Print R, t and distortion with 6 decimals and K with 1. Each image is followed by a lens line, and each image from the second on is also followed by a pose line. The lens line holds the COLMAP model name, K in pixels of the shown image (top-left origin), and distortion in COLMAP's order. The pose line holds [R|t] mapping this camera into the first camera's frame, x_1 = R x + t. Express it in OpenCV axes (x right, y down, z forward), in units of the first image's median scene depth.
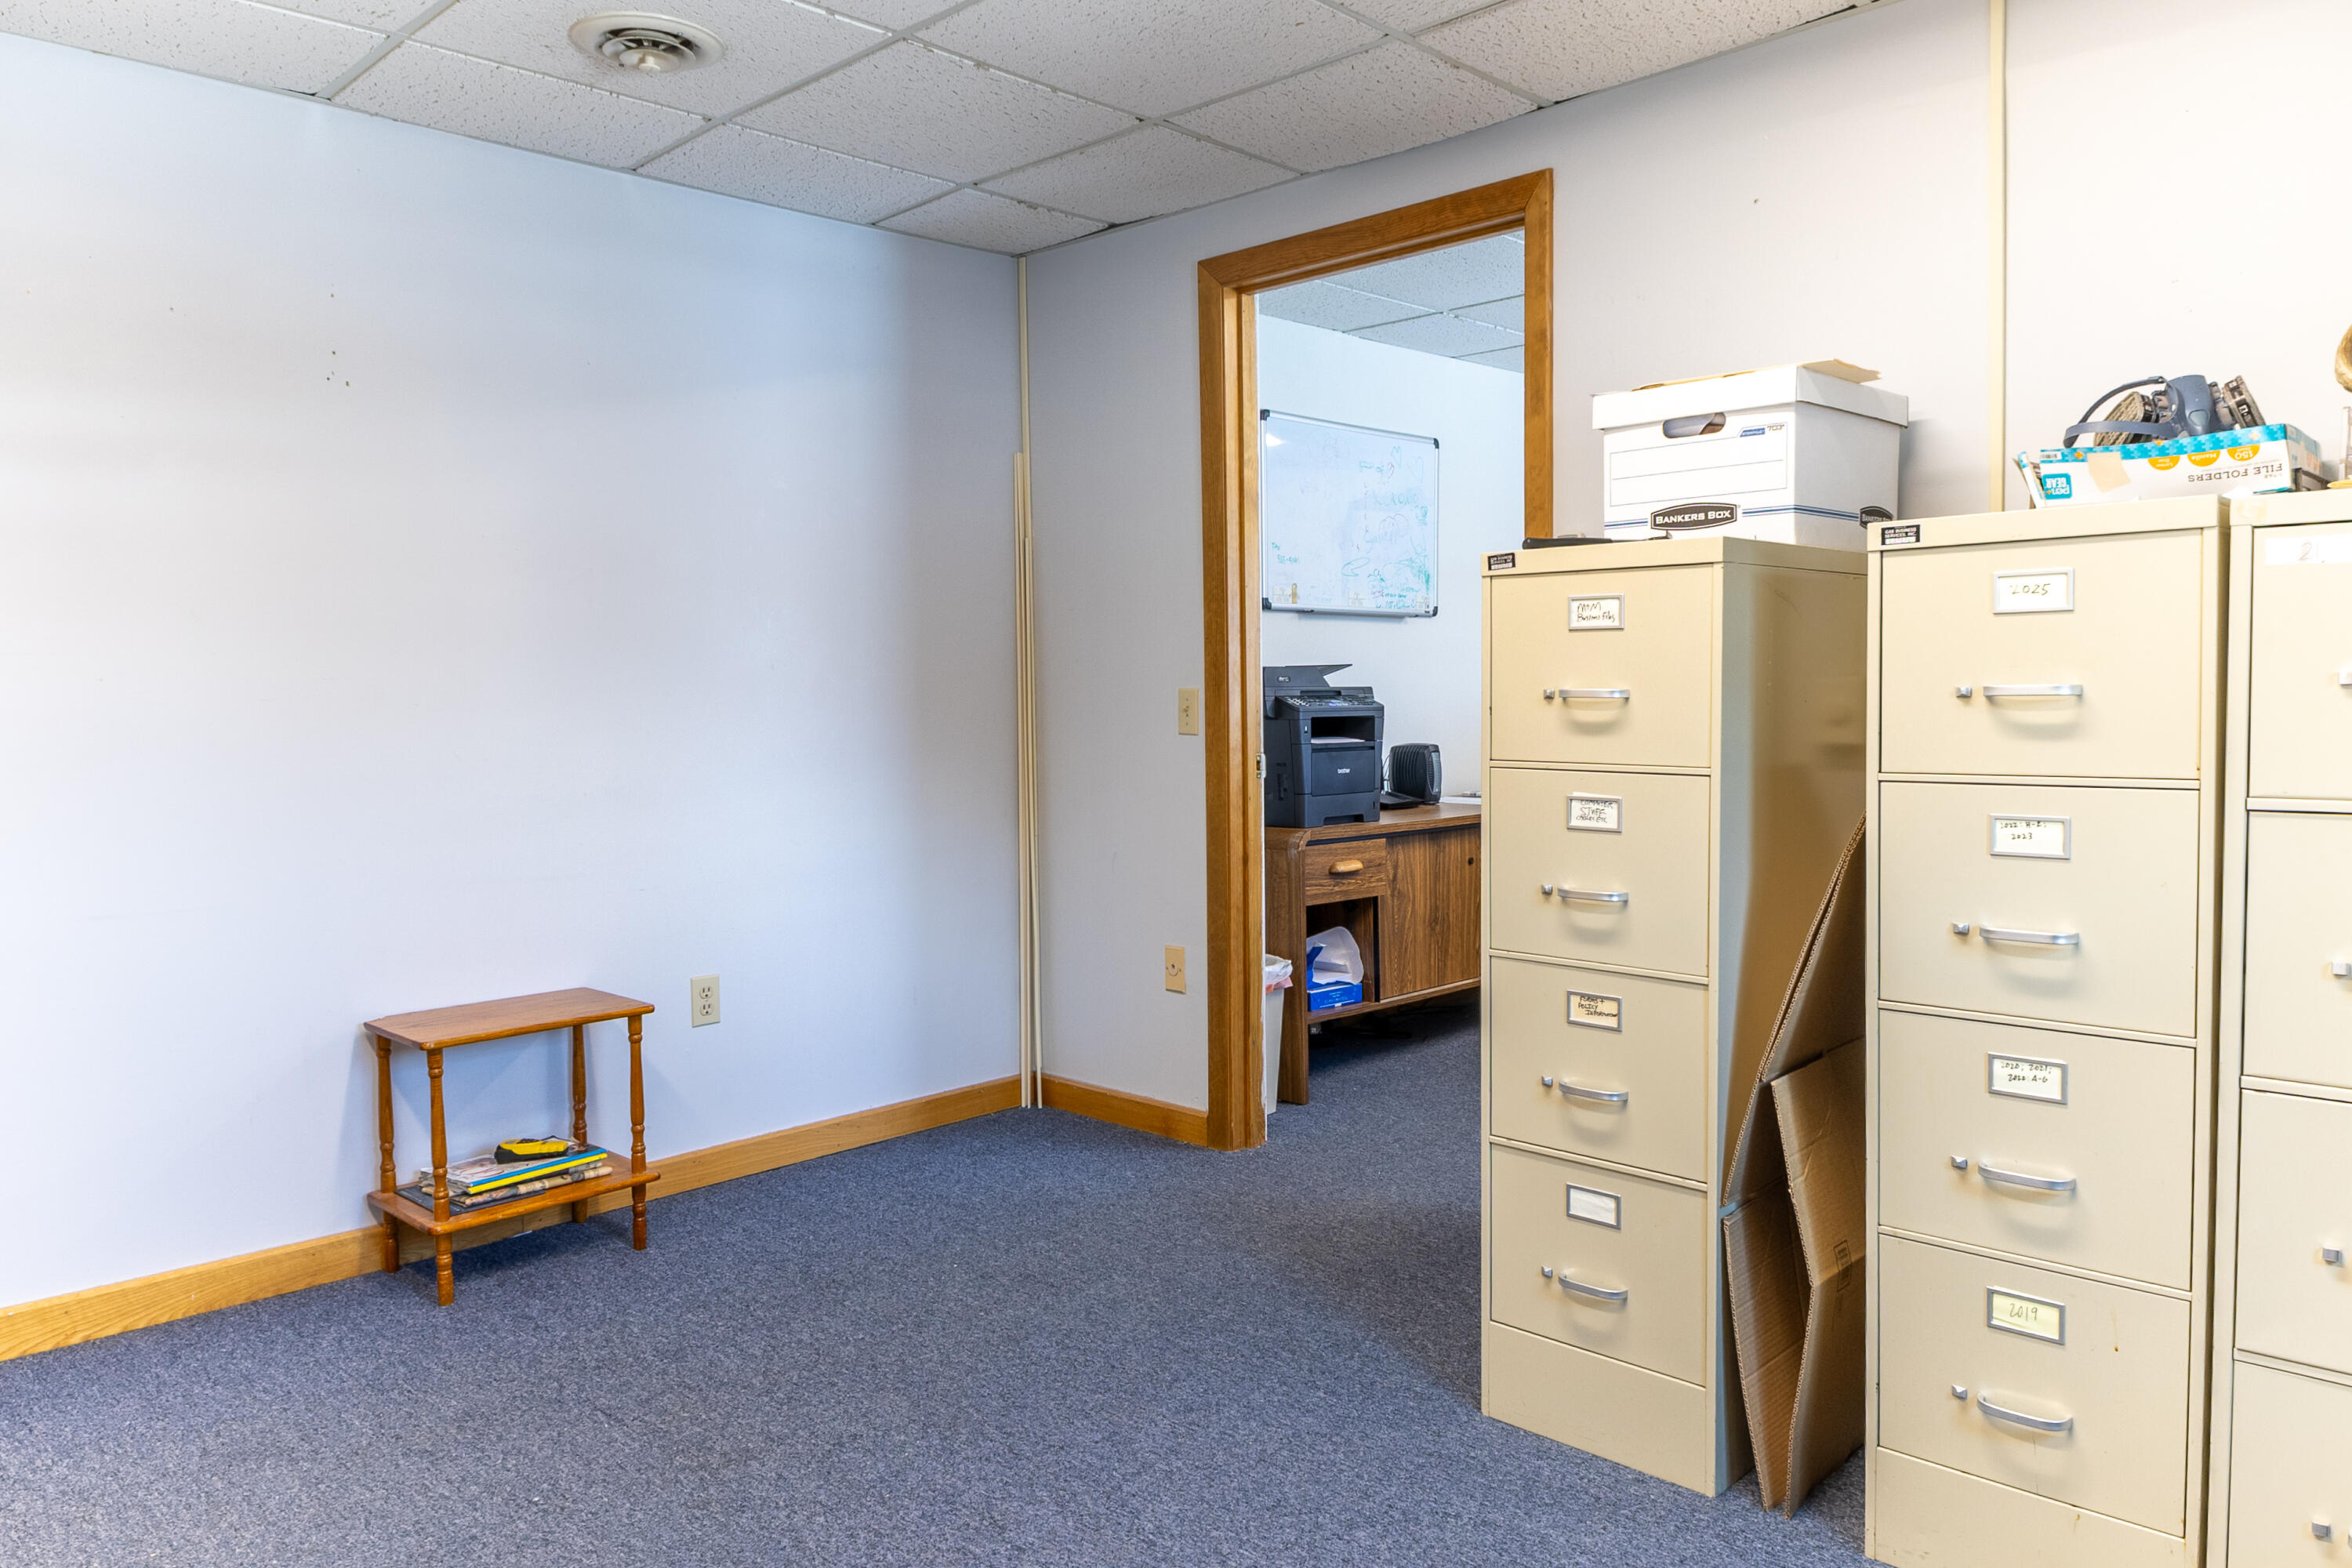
lens RADIAL K [[1624.6, 0, 1176.0], [0, 1624.6, 784.0], [0, 0, 1]] dist [0.051191, -0.068736]
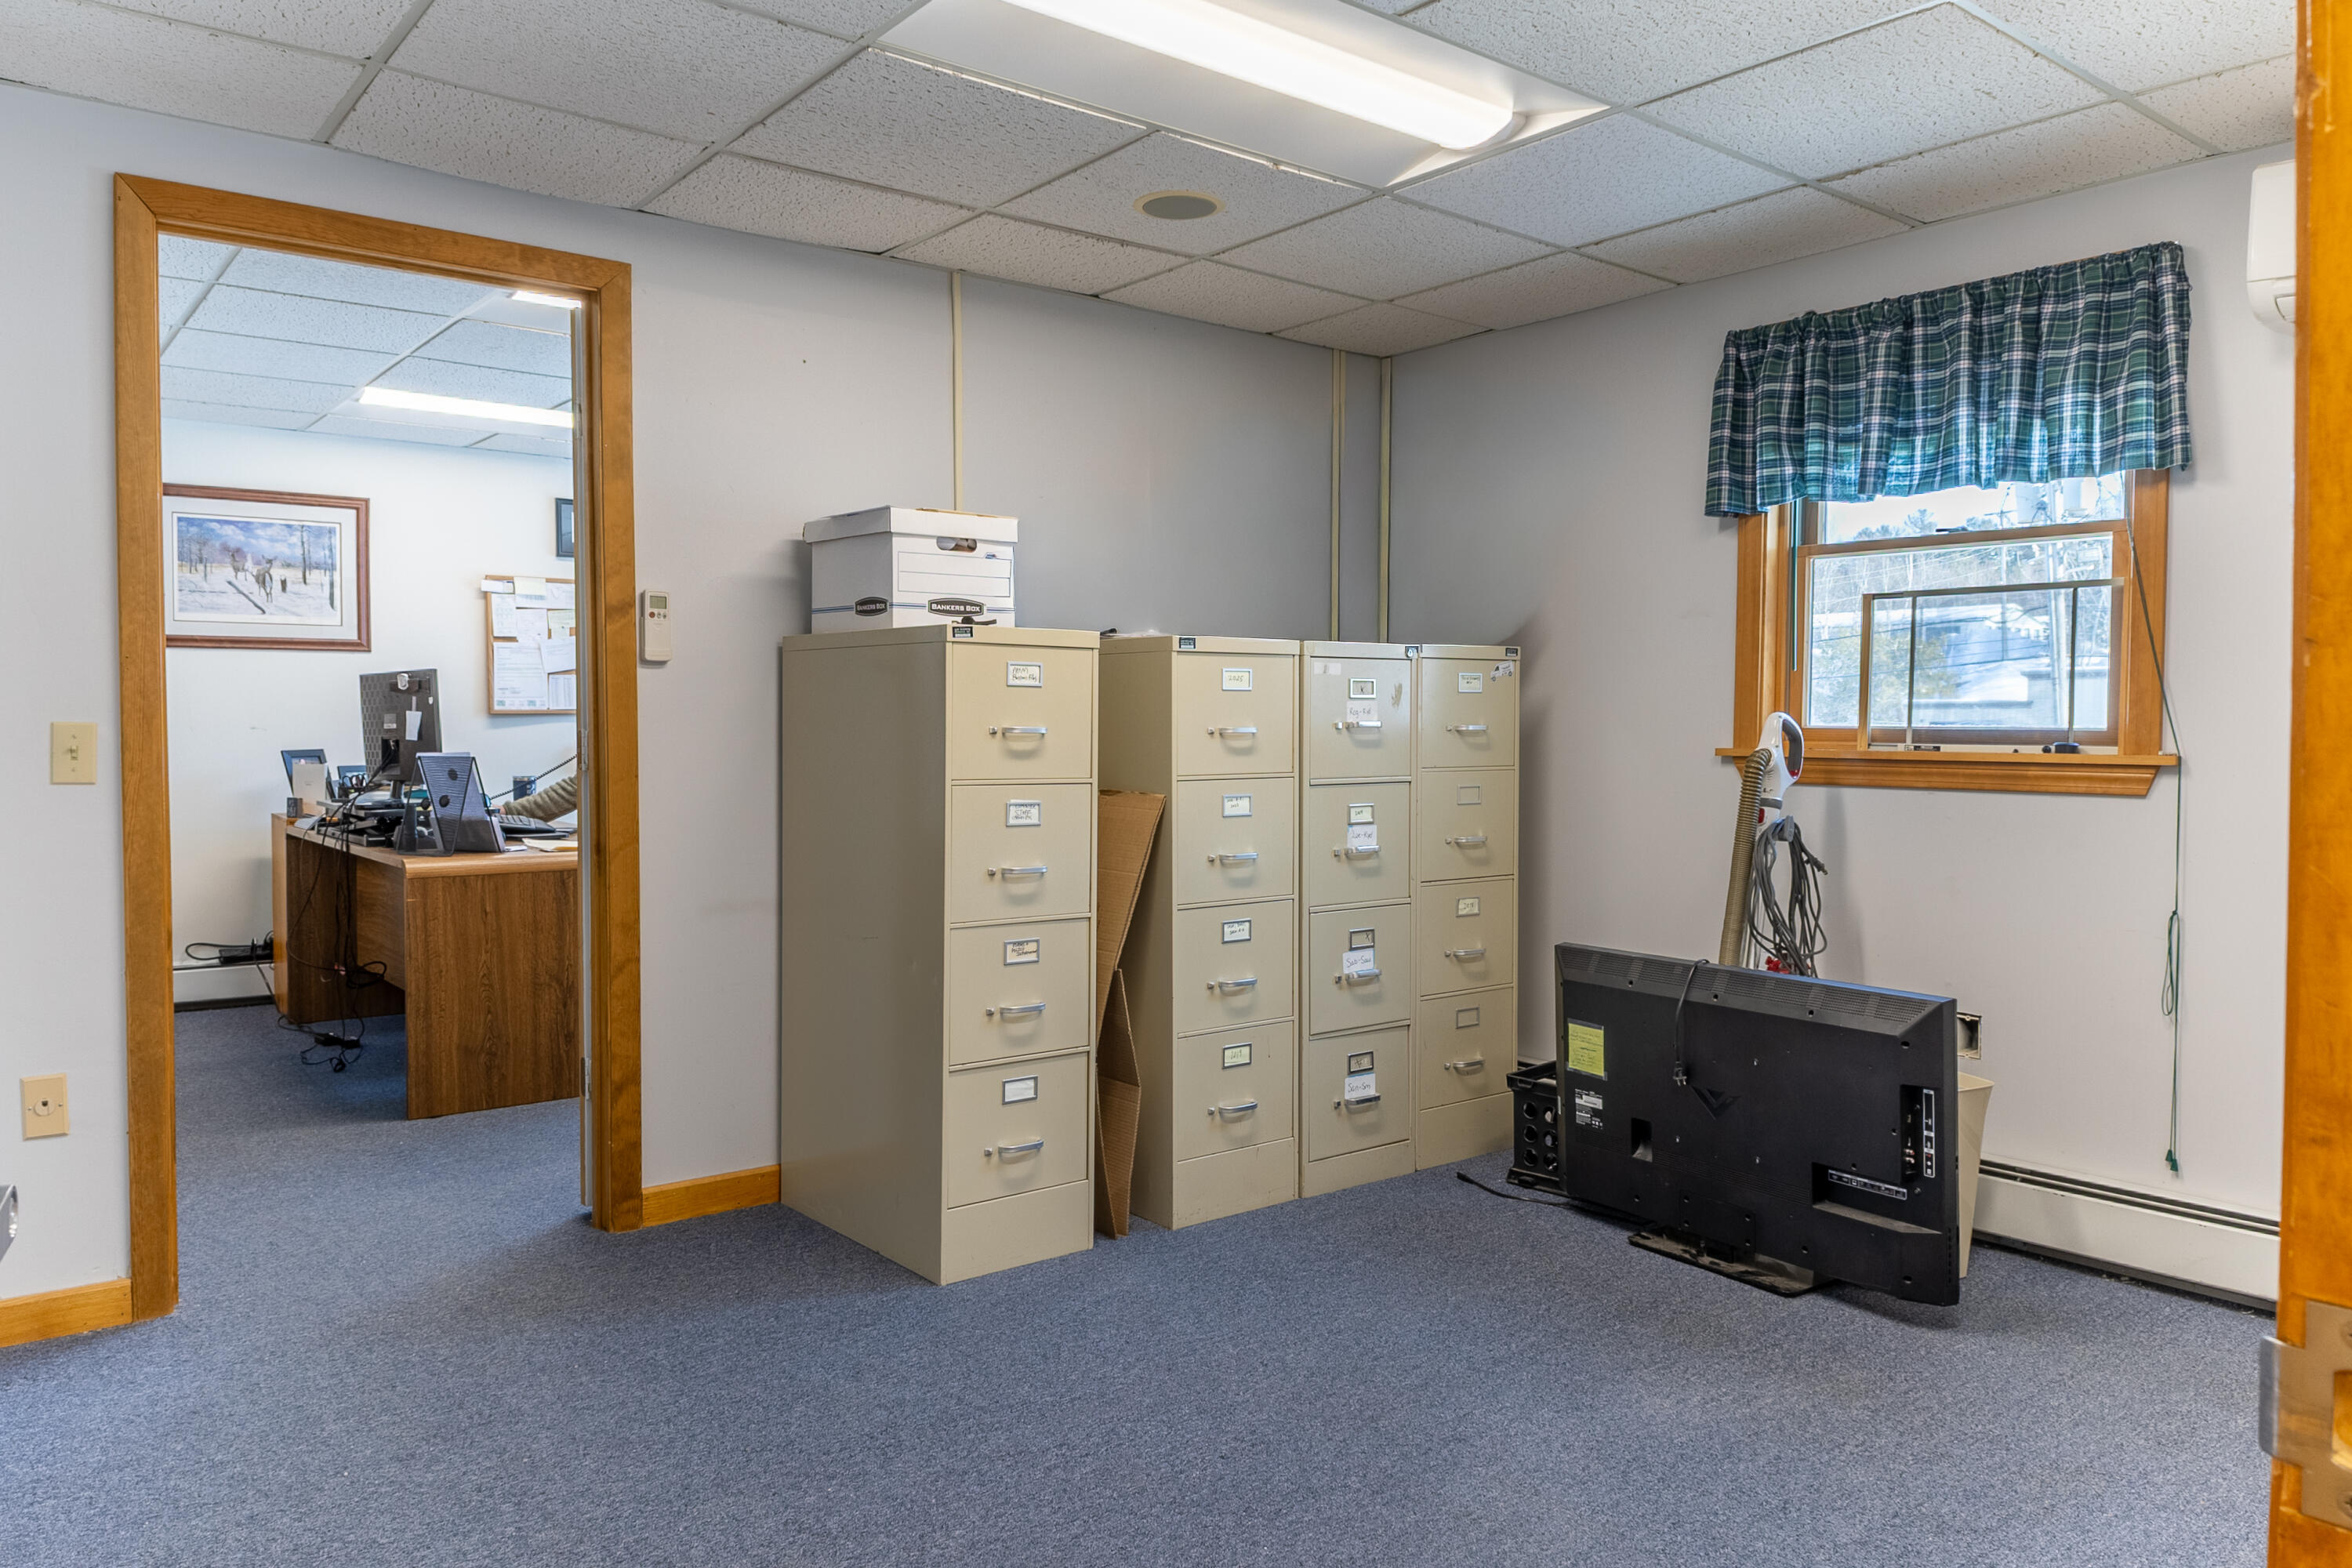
lens RADIAL K [[1624.6, 0, 1176.0], [0, 1624.6, 784.0], [0, 0, 1]] dist [0.051191, -0.068736]
pose [[0.117992, -0.025367, 0.992691, -1.141035], [0.055861, 0.998260, 0.018870, -0.027481], [-0.991442, 0.053226, 0.119203, 0.687903]]
